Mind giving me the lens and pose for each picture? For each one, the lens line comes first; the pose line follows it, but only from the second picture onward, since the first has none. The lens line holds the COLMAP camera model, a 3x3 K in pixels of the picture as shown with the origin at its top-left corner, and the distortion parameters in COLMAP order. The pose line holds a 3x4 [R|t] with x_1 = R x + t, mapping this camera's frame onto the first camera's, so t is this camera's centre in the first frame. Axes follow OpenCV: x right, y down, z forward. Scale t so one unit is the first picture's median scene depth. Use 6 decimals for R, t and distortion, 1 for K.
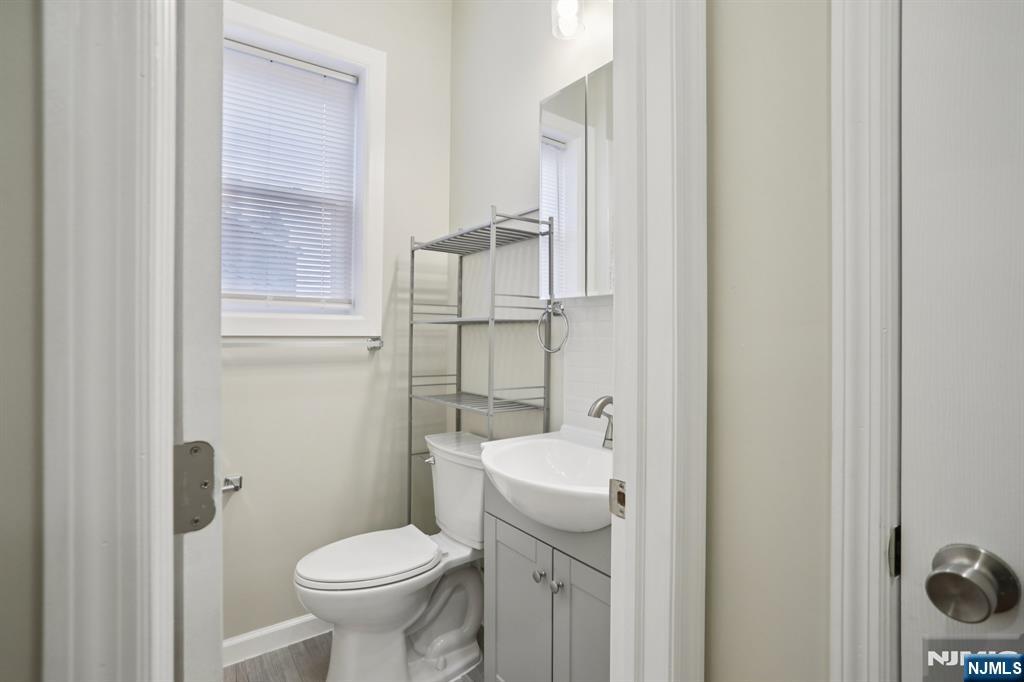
lens RADIAL K [[502.4, 0, 503.2], [0, 502.4, 361.0], [0, 0, 1]] dist [-0.017599, 0.000715]
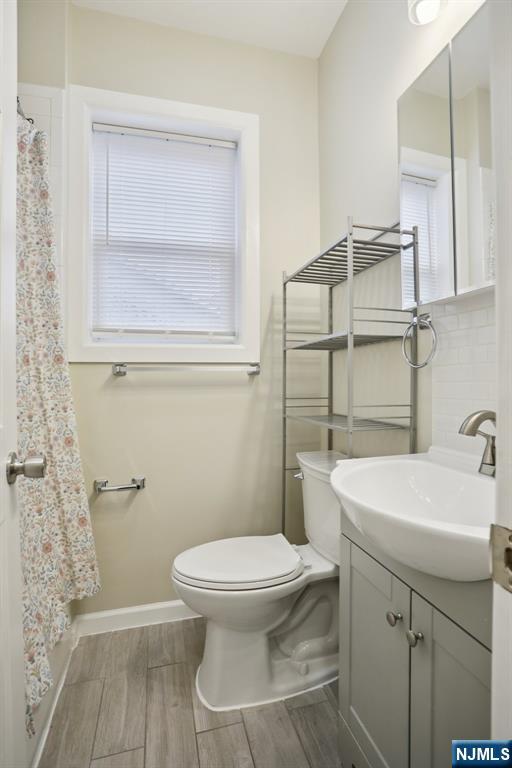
lens RADIAL K [[378.6, 0, 255.7], [0, 378.6, 392.5], [0, 0, 1]] dist [-0.080008, 0.036822]
pose [[0.939882, -0.004547, -0.341470, 0.047155], [-0.002400, 0.999799, -0.019921, 0.041022], [0.341492, 0.019543, 0.939682, 0.233969]]
